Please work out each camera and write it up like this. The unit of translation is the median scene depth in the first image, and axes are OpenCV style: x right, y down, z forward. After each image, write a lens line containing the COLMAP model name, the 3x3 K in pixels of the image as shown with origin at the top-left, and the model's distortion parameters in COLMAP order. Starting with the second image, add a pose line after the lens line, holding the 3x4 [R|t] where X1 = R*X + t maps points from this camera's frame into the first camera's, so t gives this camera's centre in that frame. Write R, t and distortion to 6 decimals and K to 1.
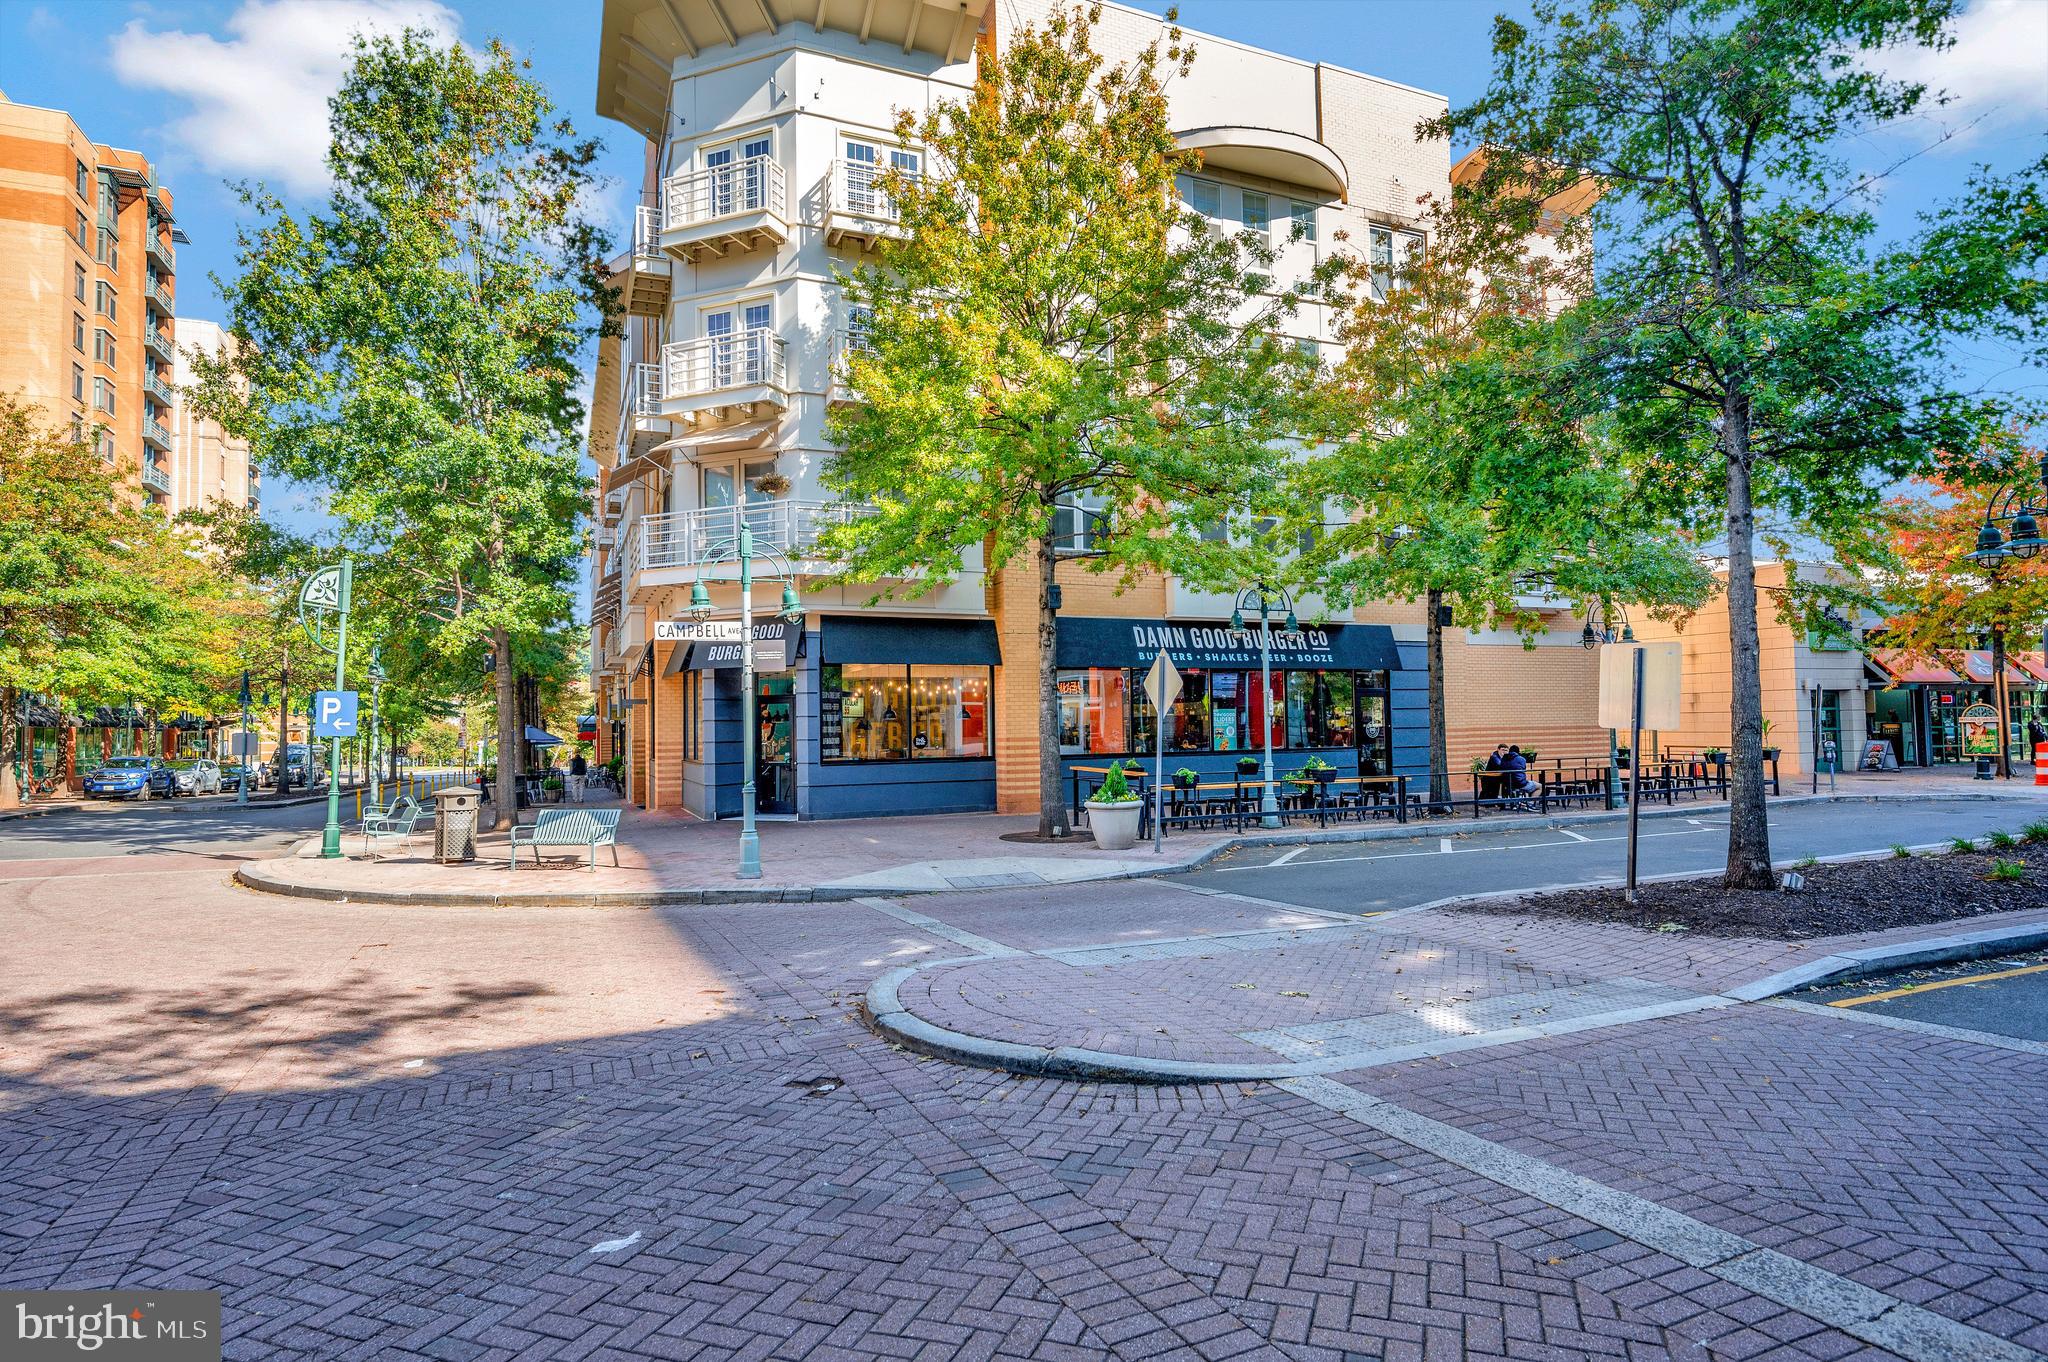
lens RADIAL K [[1084.6, 0, 1024.0], [0, 1084.6, 681.0], [0, 0, 1]] dist [0.002942, 0.000928]
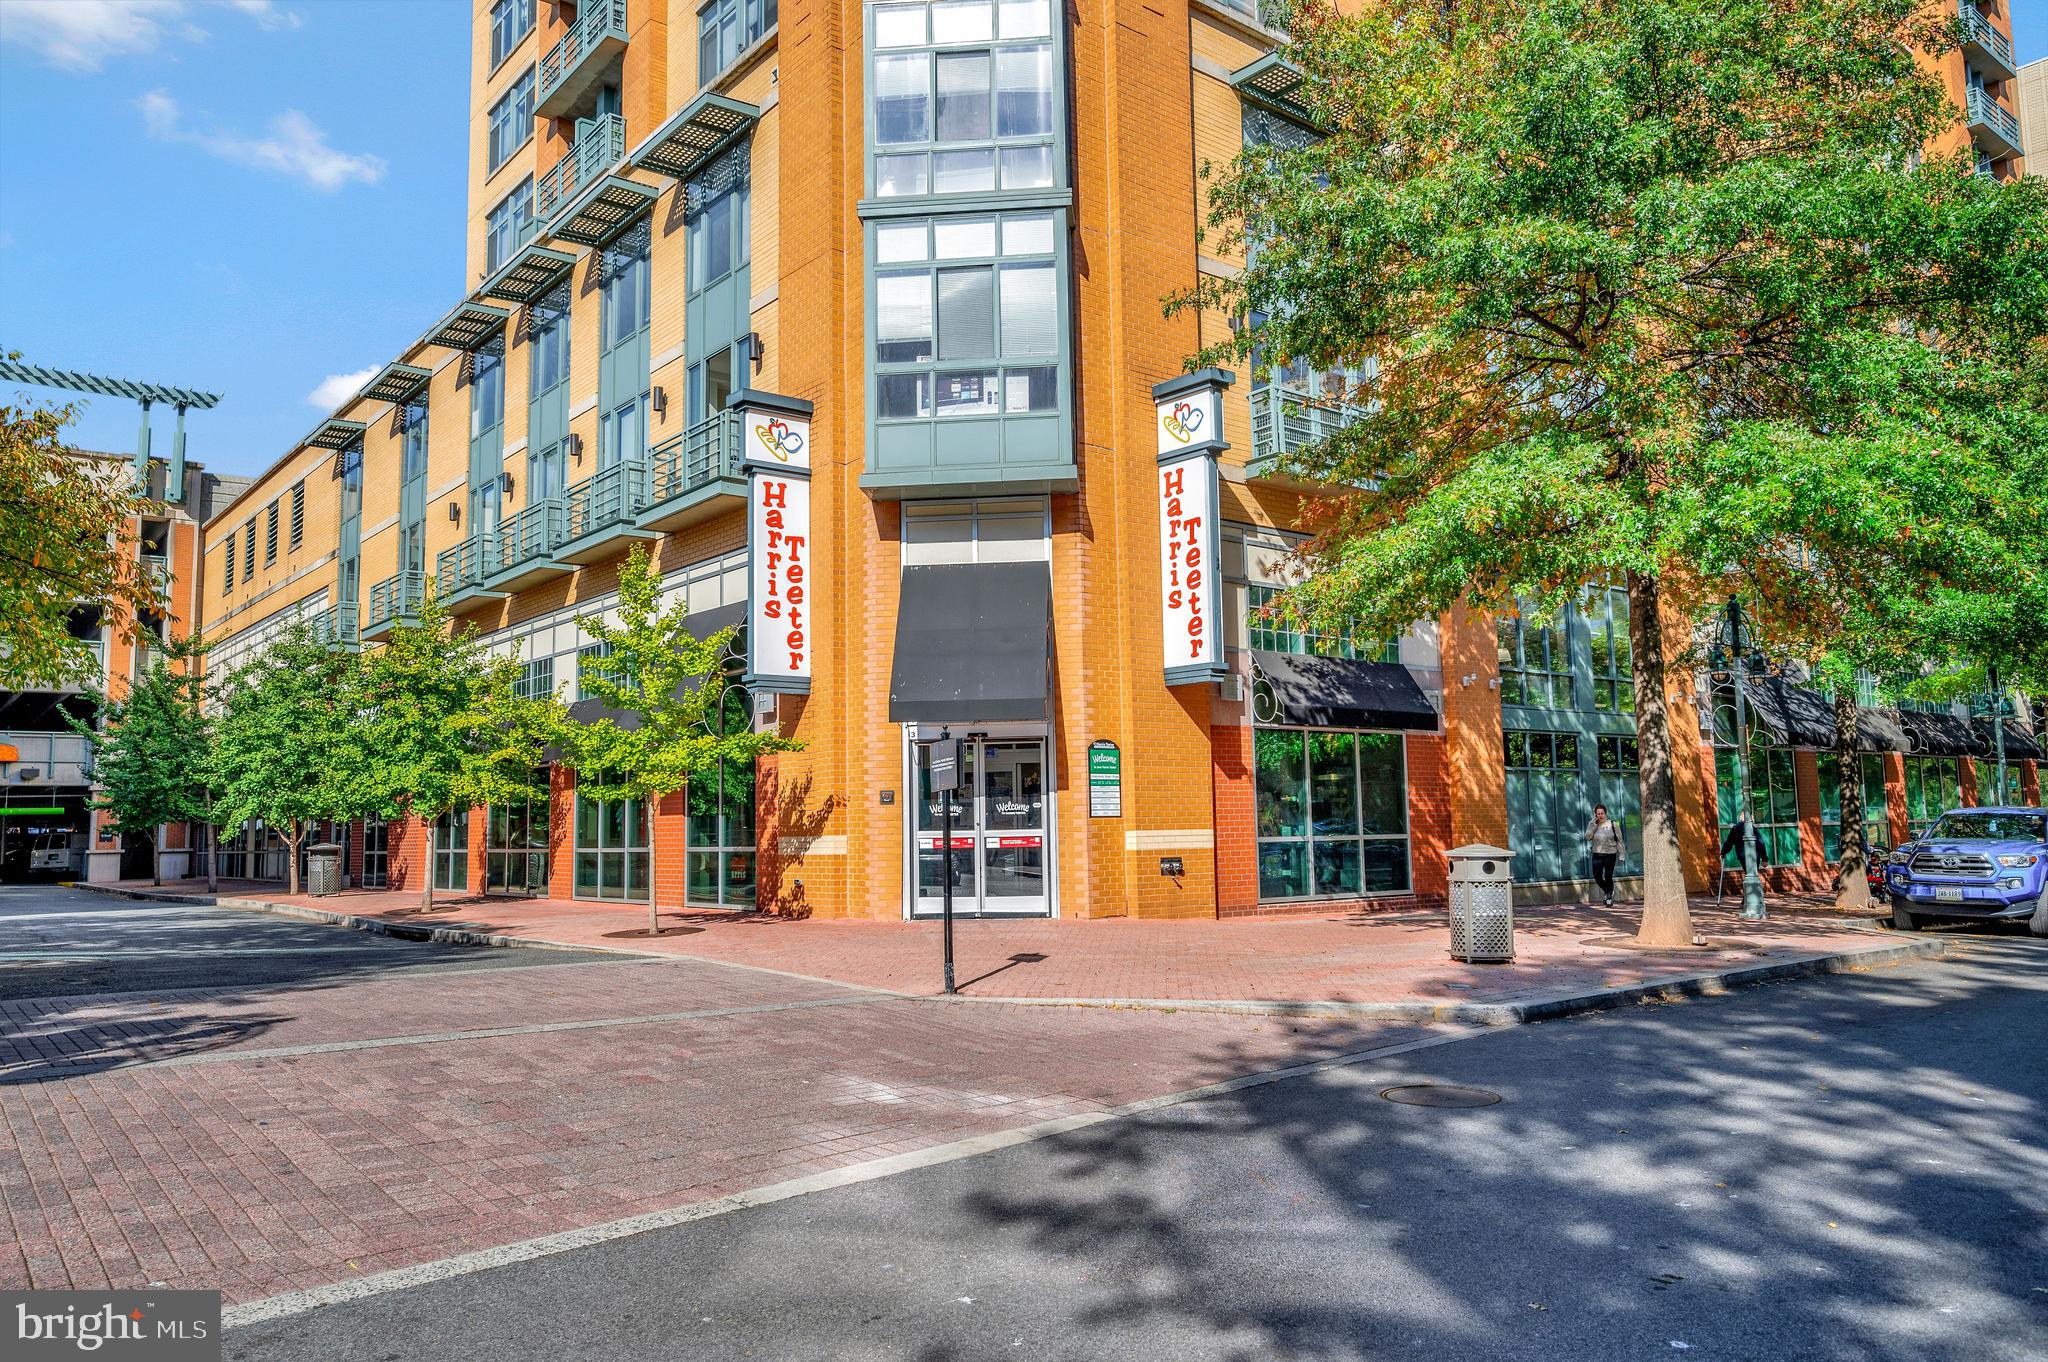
lens RADIAL K [[1425.4, 0, 1024.0], [0, 1425.4, 681.0], [0, 0, 1]] dist [-0.001651, -0.000946]
pose [[0.262764, -0.092004, -0.960464, -0.520428], [0.054210, 0.995279, -0.080509, 0.056222], [0.963336, -0.030912, 0.266511, 0.652146]]
